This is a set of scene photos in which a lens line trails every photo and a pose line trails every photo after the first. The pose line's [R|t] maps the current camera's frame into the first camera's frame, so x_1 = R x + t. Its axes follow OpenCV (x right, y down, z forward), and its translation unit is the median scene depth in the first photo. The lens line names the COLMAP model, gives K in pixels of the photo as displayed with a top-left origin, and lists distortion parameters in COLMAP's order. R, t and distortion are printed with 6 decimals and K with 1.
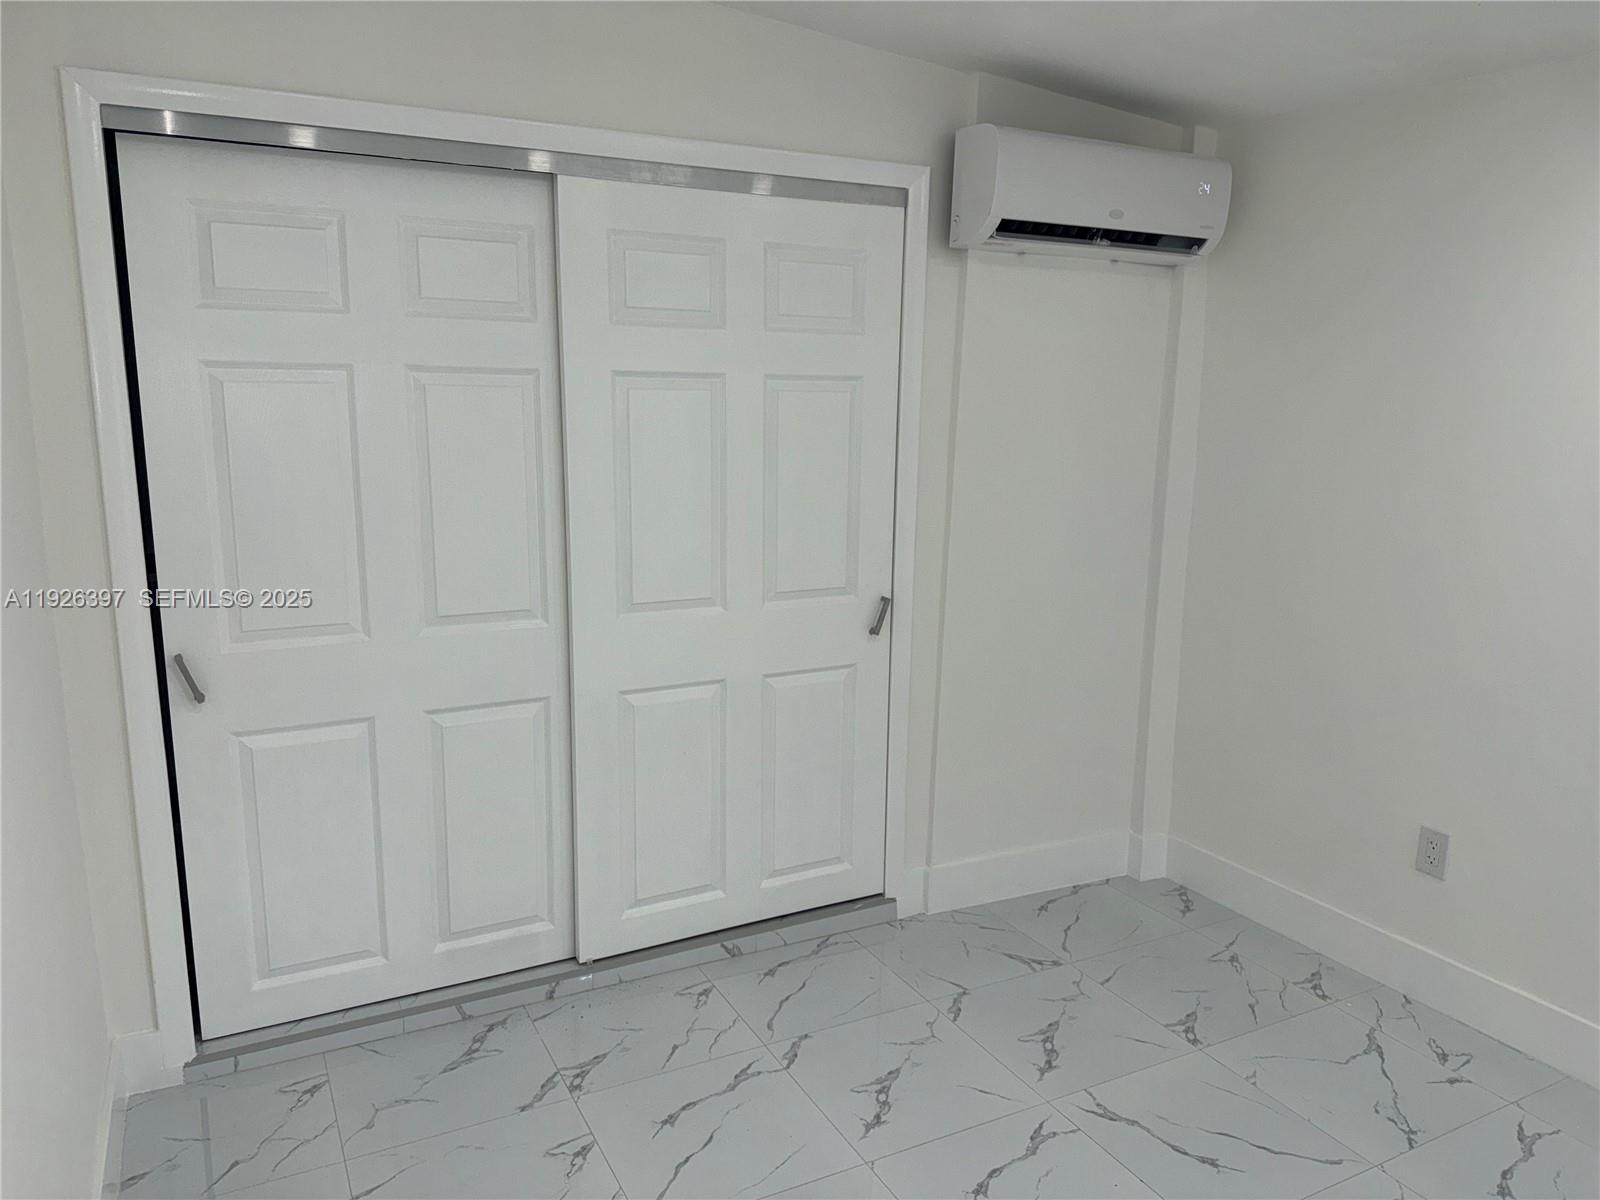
lens RADIAL K [[1131.8, 0, 805.6], [0, 1131.8, 609.5], [0, 0, 1]] dist [0.049715, -0.063977]
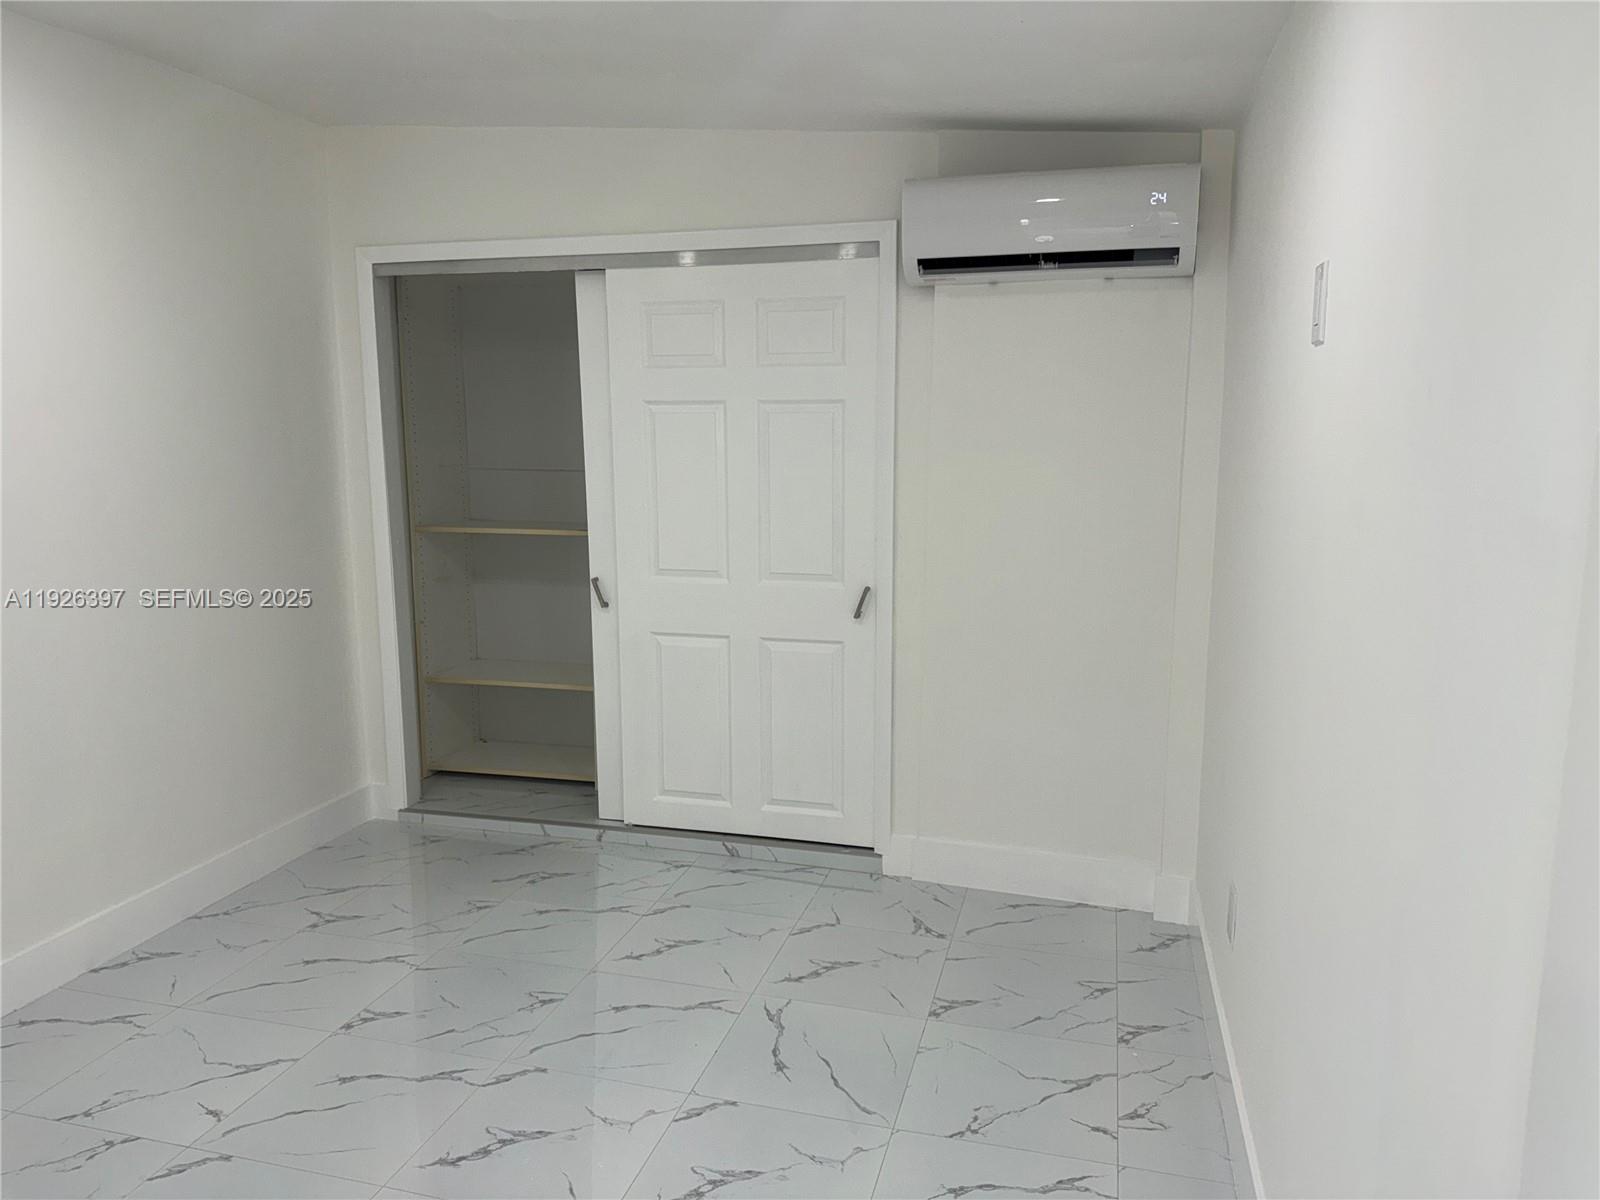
lens RADIAL K [[1120.8, 0, 802.2], [0, 1120.8, 610.0], [0, 0, 1]] dist [0.073527, -0.114043]
pose [[0.731039, 0.096900, -0.675420, 0.888829], [-0.120590, 0.992631, 0.011888, 0.007756], [0.671595, 0.072758, 0.737337, 0.111667]]
